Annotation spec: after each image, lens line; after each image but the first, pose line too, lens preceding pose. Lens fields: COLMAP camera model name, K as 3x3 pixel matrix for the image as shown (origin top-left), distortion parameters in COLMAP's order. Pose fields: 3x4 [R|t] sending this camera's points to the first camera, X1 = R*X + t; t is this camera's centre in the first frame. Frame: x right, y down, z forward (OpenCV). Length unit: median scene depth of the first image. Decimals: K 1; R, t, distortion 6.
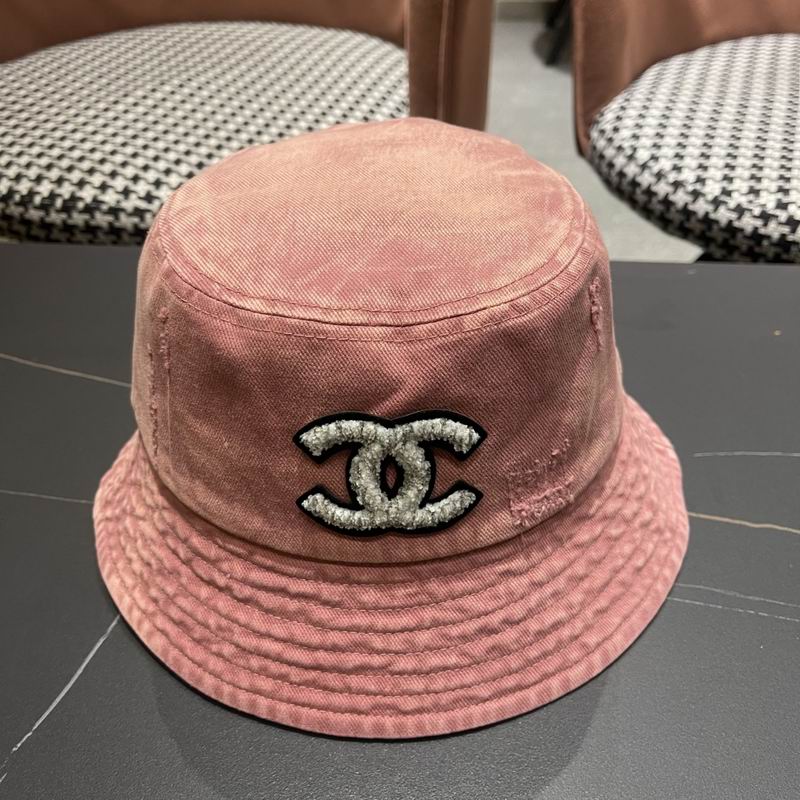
lens RADIAL K [[832.7, 0, 399.3], [0, 832.7, 412.9], [0, 0, 1]] dist [0.013876, 0.000000]
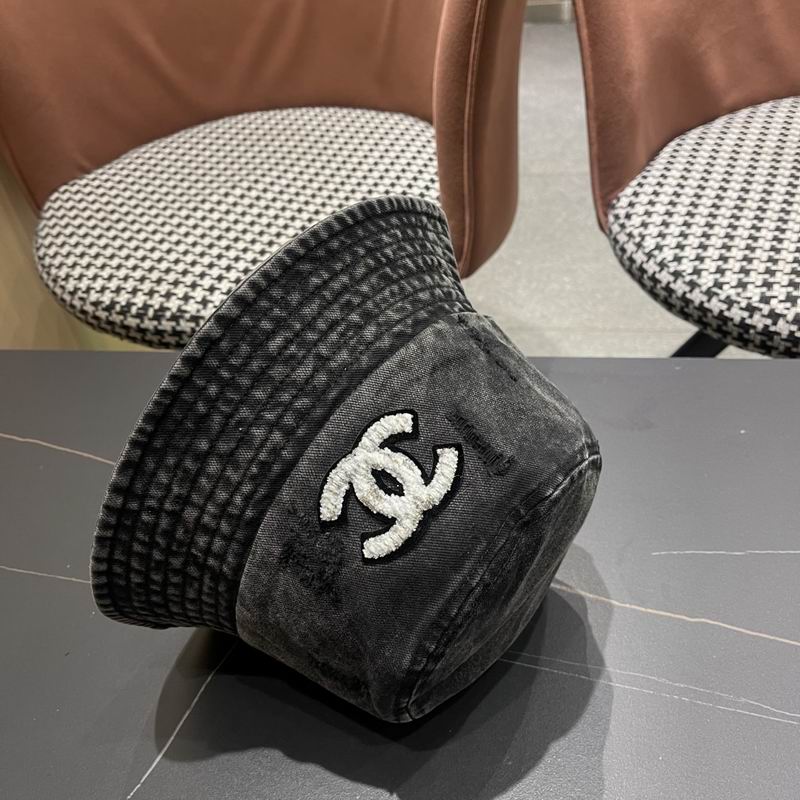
lens RADIAL K [[832.7, 0, 404.4], [0, 832.7, 403.6], [0, 0, 1]] dist [0.013876, 0.000000]
pose [[0.994011, -0.025508, -0.106263, 0.081516], [0.027895, 0.999389, 0.021036, -0.132439], [0.105662, -0.023875, 0.994115, -0.163547]]
